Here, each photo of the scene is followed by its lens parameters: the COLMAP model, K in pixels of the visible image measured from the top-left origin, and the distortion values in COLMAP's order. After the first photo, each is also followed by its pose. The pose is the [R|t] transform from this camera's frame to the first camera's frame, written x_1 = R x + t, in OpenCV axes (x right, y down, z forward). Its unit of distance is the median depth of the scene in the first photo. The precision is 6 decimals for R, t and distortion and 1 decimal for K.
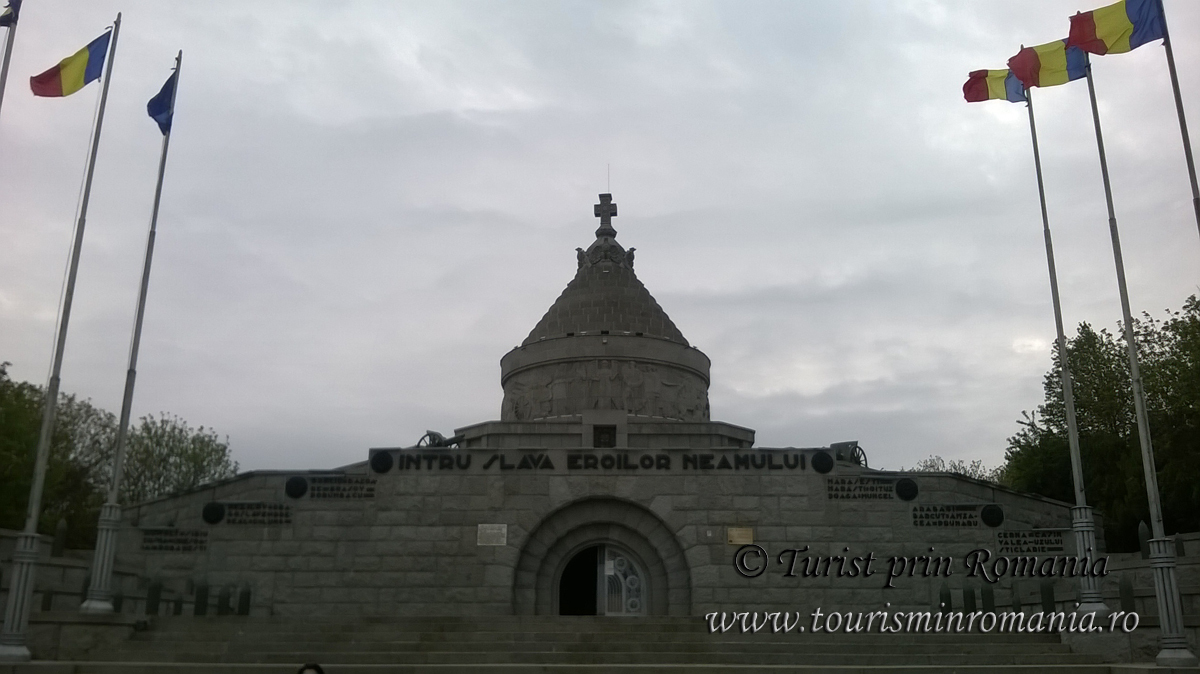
lens RADIAL K [[1028.0, 0, 600.0], [0, 1028.0, 337.0], [0, 0, 1]] dist [0.109410, -0.289438]
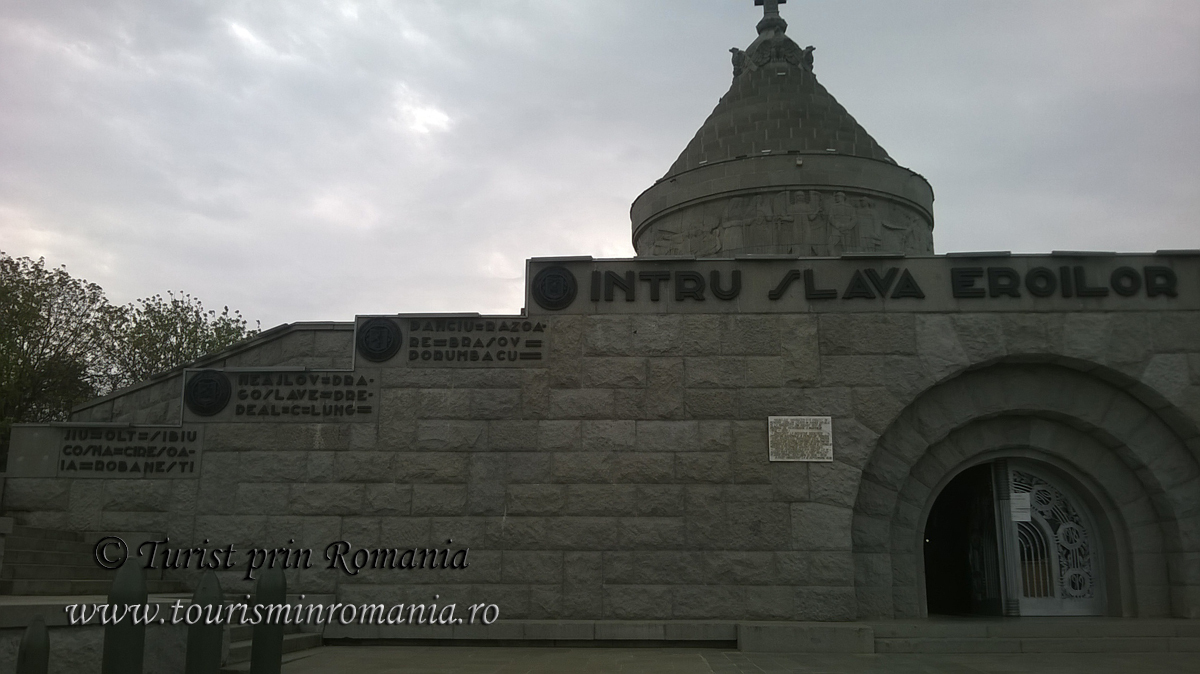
lens RADIAL K [[1028.0, 0, 600.0], [0, 1028.0, 337.0], [0, 0, 1]] dist [0.109410, -0.289438]
pose [[0.999341, -0.006839, -0.035639, -0.174971], [0.009642, 0.996820, 0.079095, 0.107648], [0.034984, -0.079387, 0.996230, 0.532813]]
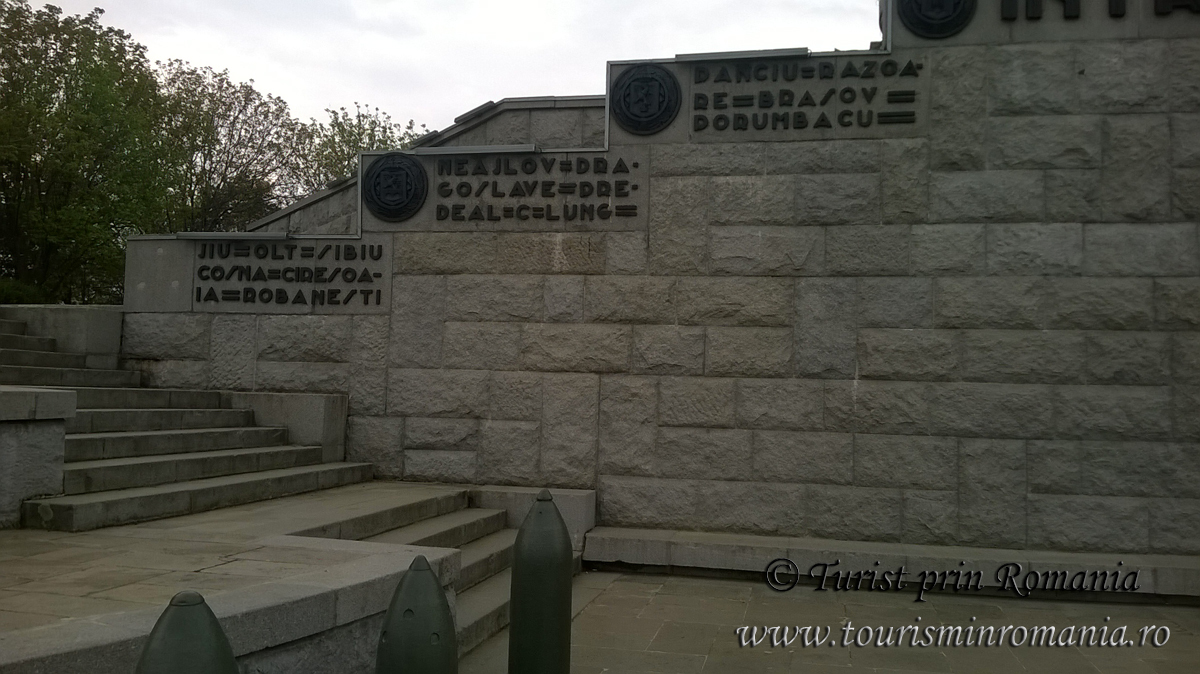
lens RADIAL K [[1028.0, 0, 600.0], [0, 1028.0, 337.0], [0, 0, 1]] dist [0.109410, -0.289438]
pose [[0.979016, 0.009044, -0.203582, -0.244567], [0.041181, 0.969623, 0.241114, 0.139394], [0.199578, -0.244438, 0.948904, 0.697622]]
